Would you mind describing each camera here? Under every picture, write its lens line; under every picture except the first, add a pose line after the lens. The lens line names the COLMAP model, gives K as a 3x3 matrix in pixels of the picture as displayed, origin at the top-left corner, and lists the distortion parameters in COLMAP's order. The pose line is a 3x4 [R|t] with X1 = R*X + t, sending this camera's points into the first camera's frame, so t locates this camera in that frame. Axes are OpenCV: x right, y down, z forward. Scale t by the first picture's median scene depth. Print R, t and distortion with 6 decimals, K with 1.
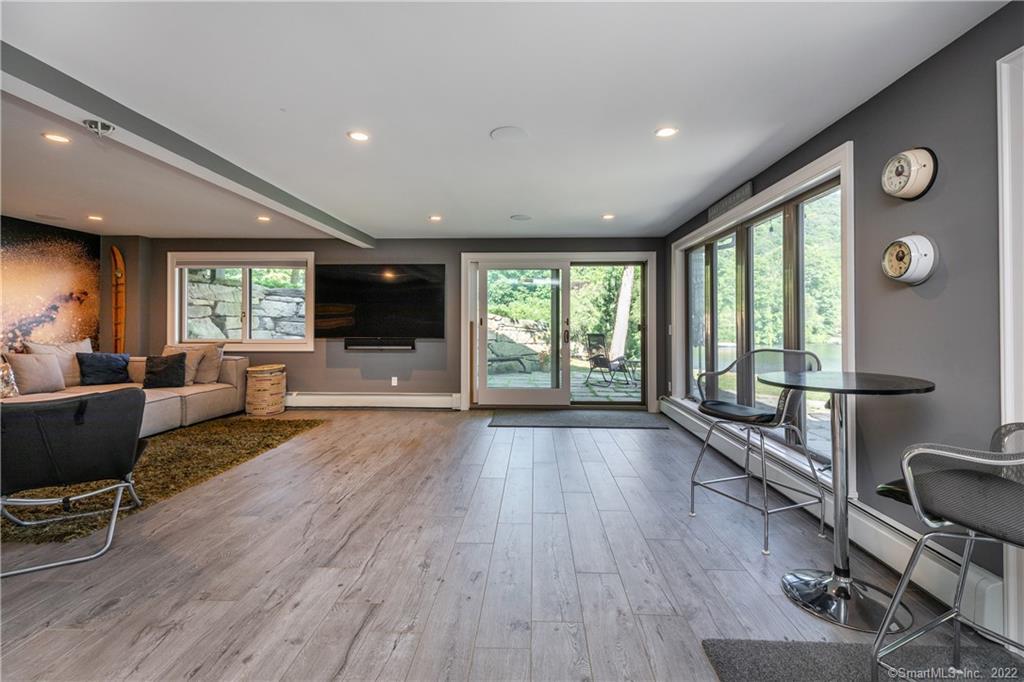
lens RADIAL K [[459.6, 0, 522.8], [0, 459.6, 317.9], [0, 0, 1]] dist [0.005728, 0.000275]
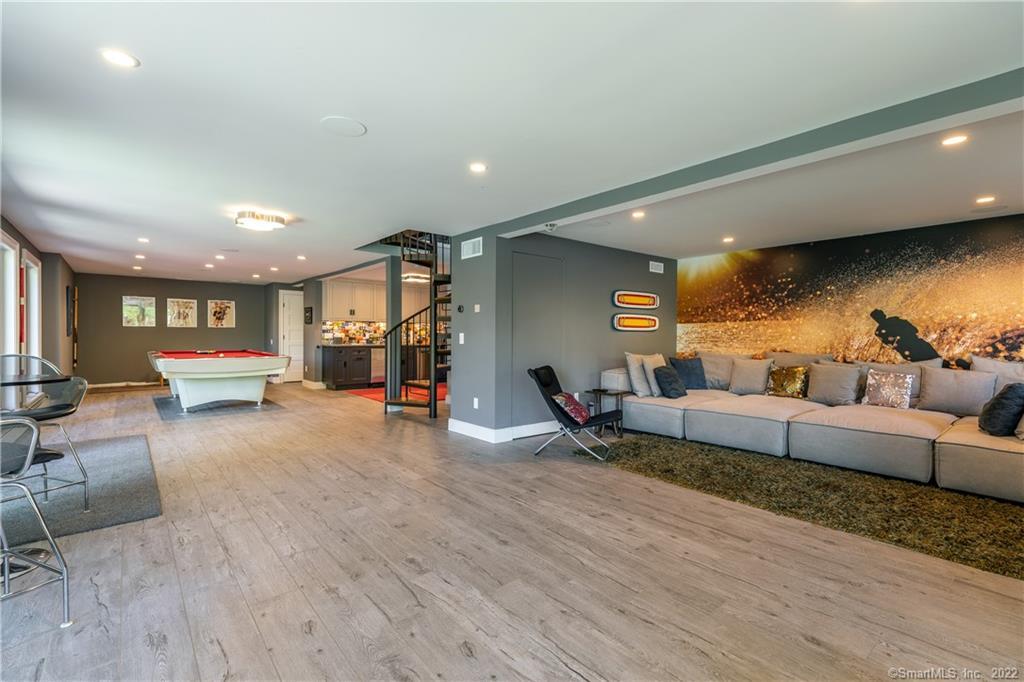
lens RADIAL K [[459.6, 0, 517.0], [0, 459.6, 339.9], [0, 0, 1]] dist [0.005728, 0.000275]
pose [[-0.744657, 0.004519, -0.667433, 0.350914], [0.000867, 0.999983, 0.005803, 0.025190], [0.667447, 0.003742, -0.744648, 2.032501]]
